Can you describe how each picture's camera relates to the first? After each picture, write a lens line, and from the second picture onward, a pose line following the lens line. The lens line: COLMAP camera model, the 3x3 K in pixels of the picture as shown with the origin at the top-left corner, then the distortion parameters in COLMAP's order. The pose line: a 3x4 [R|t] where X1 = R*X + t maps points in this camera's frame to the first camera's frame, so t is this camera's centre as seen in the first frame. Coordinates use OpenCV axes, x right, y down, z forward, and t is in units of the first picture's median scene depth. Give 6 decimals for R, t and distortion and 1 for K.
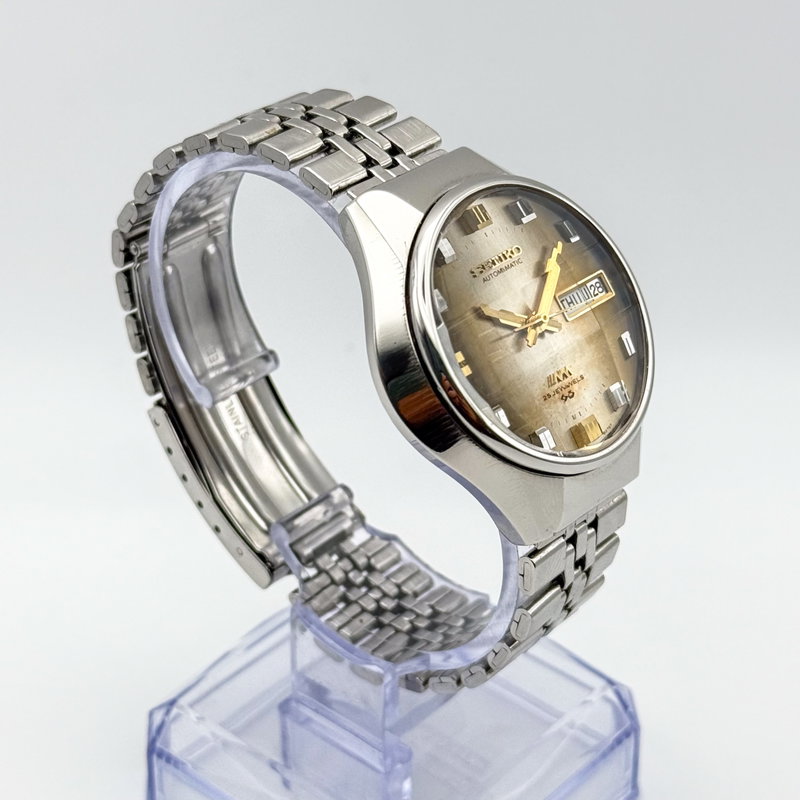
lens RADIAL K [[2539.7, 0, 400.0], [0, 2539.7, 400.0], [0, 0, 1]] dist [0.125030, 0.297825]
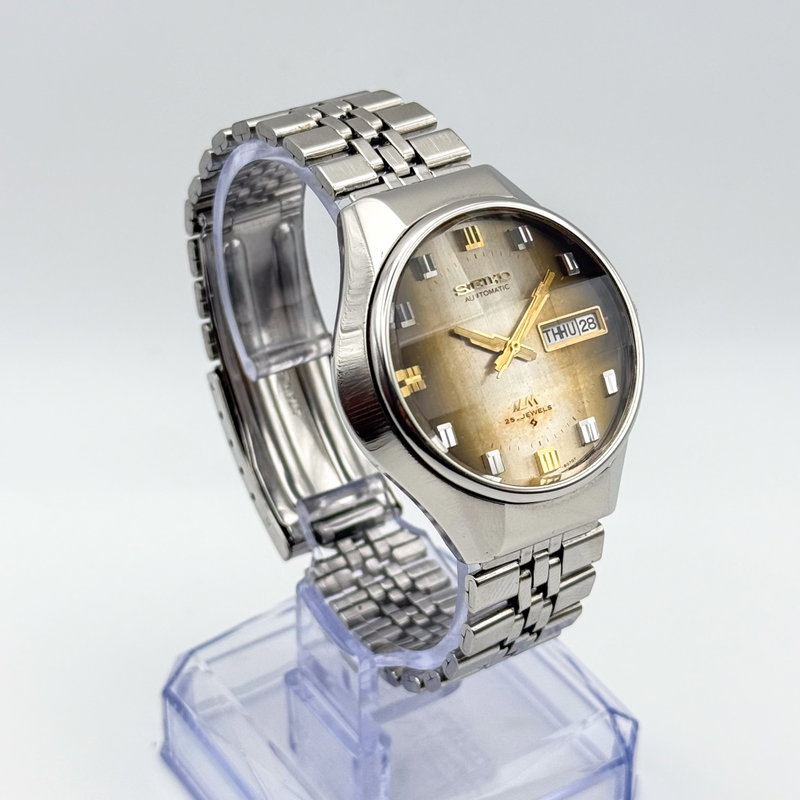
lens RADIAL K [[2539.7, 0, 400.0], [0, 2539.7, 400.0], [0, 0, 1]] dist [0.125030, 0.297825]
pose [[0.954181, 0.151521, -0.258030, 0.254377], [-0.143650, 0.988405, 0.049203, -0.049539], [0.262493, -0.009883, 0.964883, 0.012128]]
